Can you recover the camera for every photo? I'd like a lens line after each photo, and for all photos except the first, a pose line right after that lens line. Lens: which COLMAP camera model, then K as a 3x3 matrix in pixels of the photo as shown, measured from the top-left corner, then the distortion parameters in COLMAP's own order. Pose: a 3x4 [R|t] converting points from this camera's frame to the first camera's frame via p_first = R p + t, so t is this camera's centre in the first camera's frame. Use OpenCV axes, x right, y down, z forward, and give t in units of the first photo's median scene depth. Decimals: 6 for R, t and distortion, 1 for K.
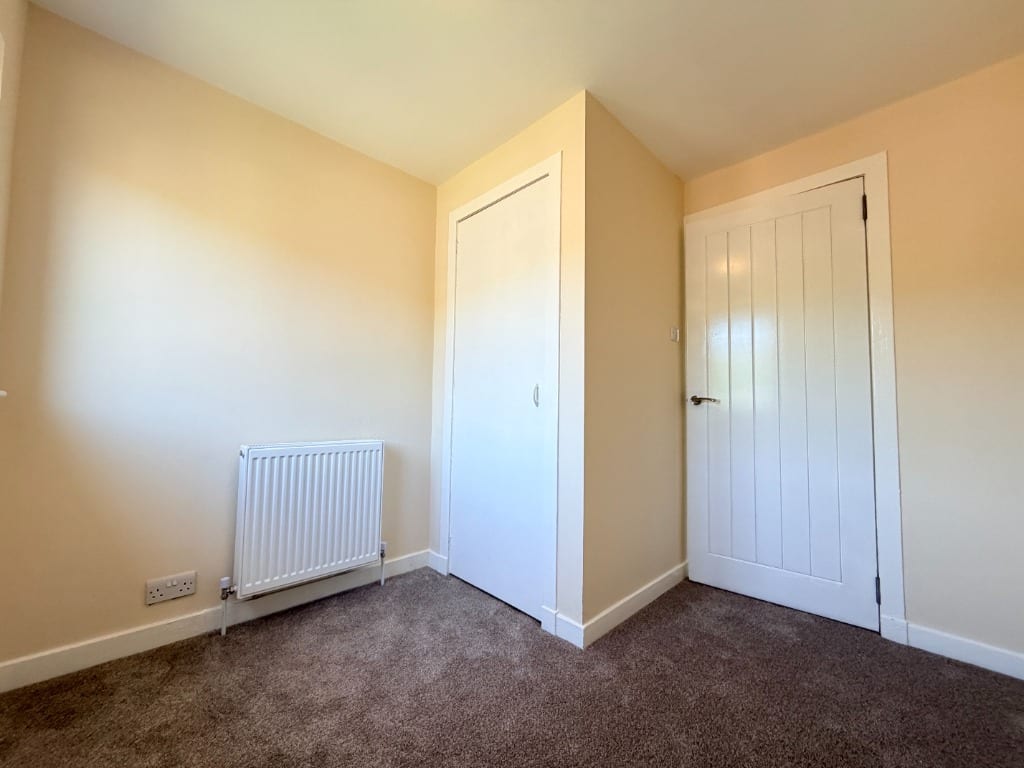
lens RADIAL K [[406.9, 0, 509.6], [0, 406.9, 382.7], [0, 0, 1]] dist [0.000012, -0.000352]
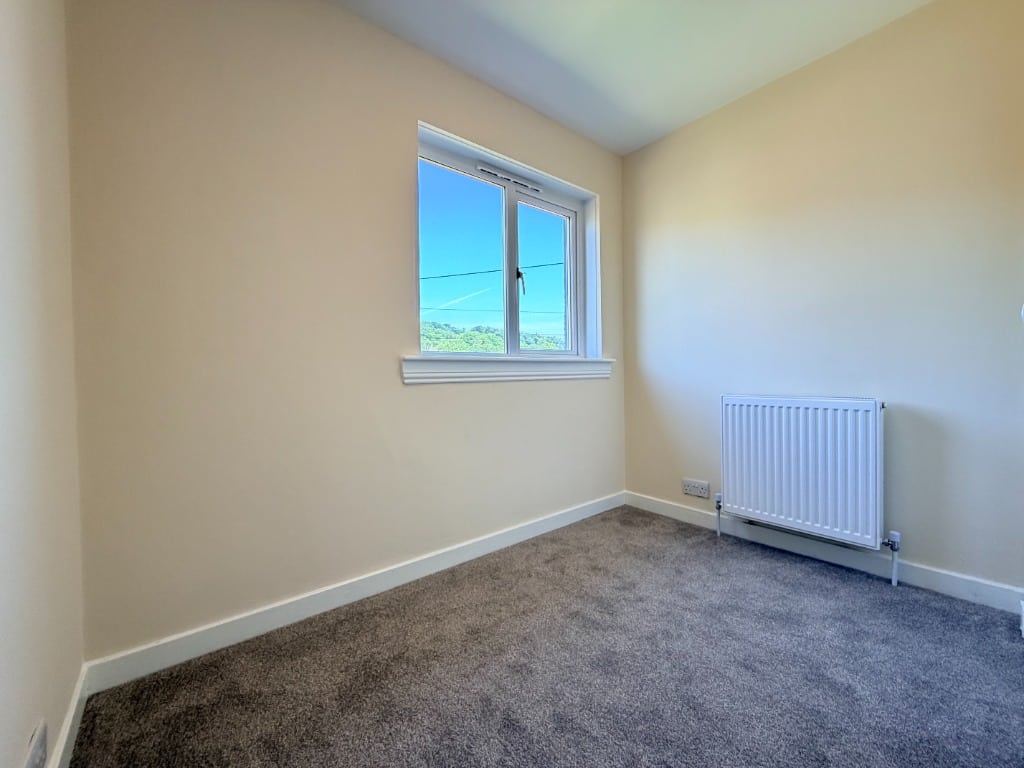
lens RADIAL K [[406.9, 0, 510.6], [0, 406.9, 378.2], [0, 0, 1]] dist [0.000012, -0.000352]
pose [[-0.073893, -0.006250, -0.997247, 0.648512], [0.069116, 0.997544, -0.011373, 0.076335], [0.994868, -0.069766, -0.073280, 0.448506]]
